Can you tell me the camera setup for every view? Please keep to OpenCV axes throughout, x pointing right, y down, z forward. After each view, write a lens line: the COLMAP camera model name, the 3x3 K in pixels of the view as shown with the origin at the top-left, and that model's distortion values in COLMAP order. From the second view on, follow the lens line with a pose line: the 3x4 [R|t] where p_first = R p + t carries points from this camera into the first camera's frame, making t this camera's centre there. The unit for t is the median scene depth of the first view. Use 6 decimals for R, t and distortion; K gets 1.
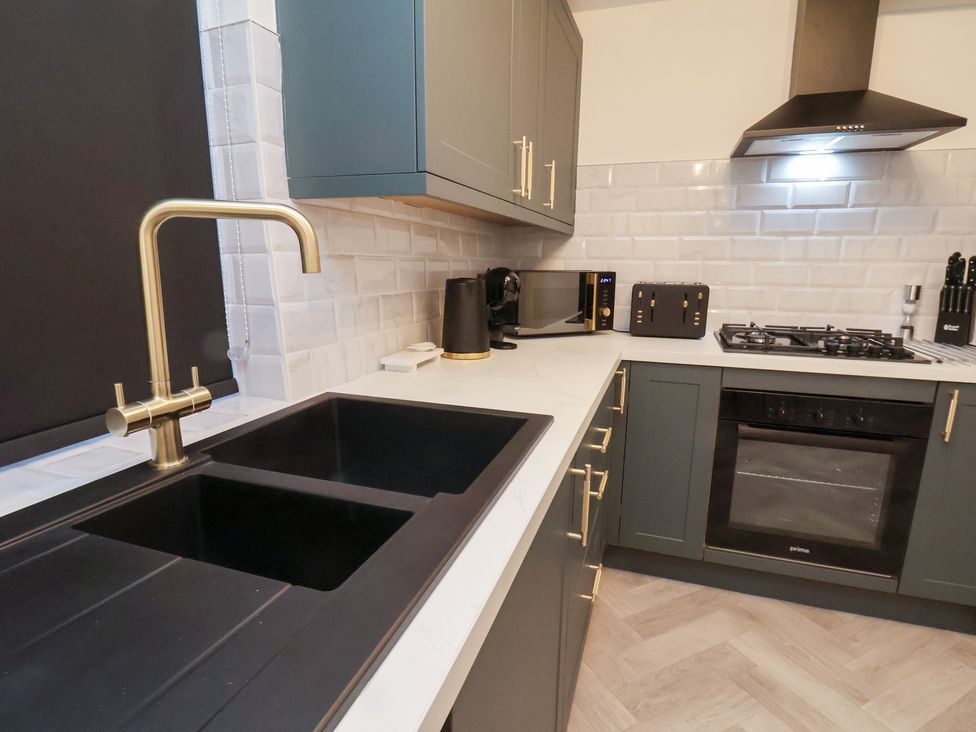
lens RADIAL K [[521.7, 0, 490.6], [0, 521.7, 377.1], [0, 0, 1]] dist [0.001936, -0.013932]
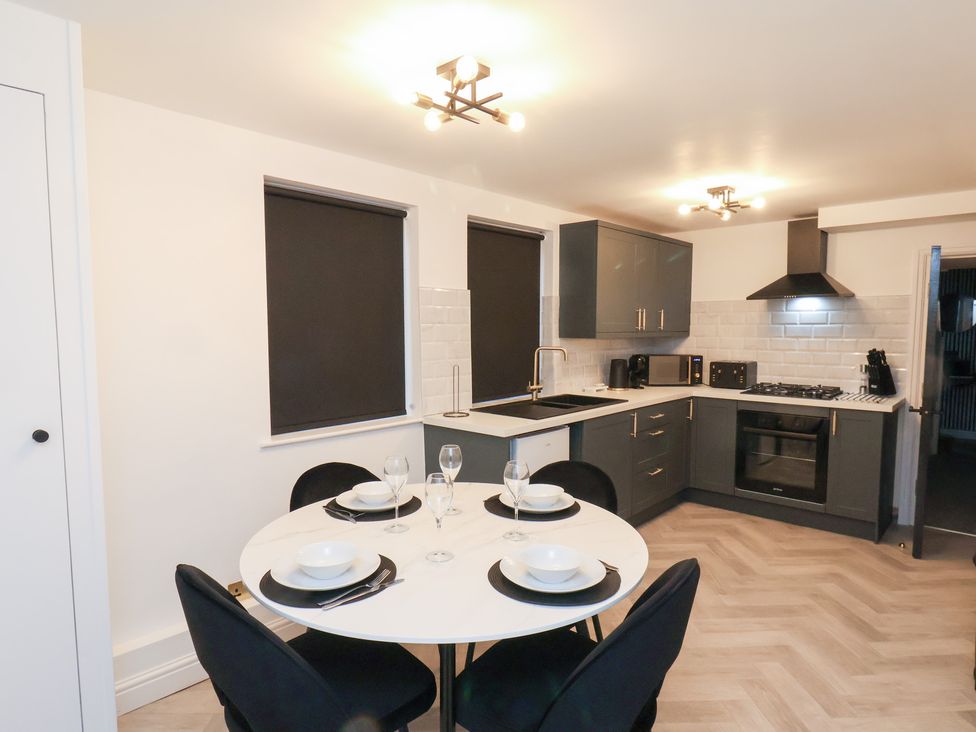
lens RADIAL K [[567.0, 0, 480.8], [0, 567.0, 376.0], [0, 0, 1]] dist [-0.013633, -0.005461]
pose [[0.910276, 0.024915, -0.413251, 0.431372], [-0.079841, 0.990014, -0.116179, 0.238165], [0.406230, 0.138749, 0.903175, -1.572523]]
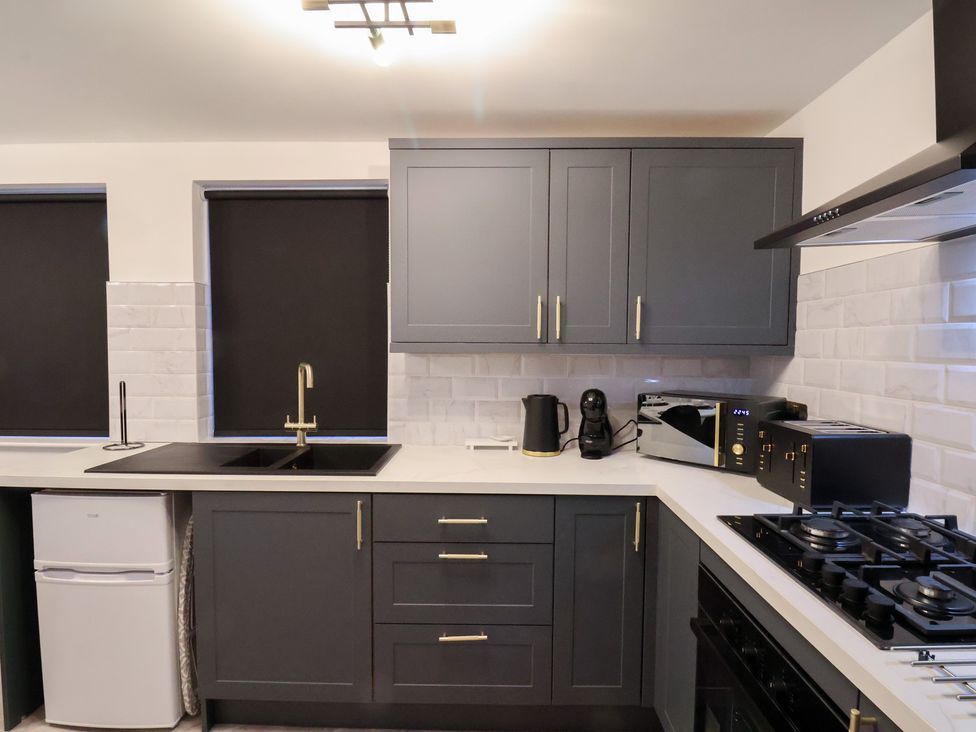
lens RADIAL K [[521.7, 0, 486.3], [0, 521.7, 373.6], [0, 0, 1]] dist [0.001936, -0.013932]
pose [[0.298897, 0.047639, -0.953095, 1.056290], [-0.209183, 0.977733, -0.016731, -0.170874], [0.931076, 0.204372, 0.302207, 0.406521]]
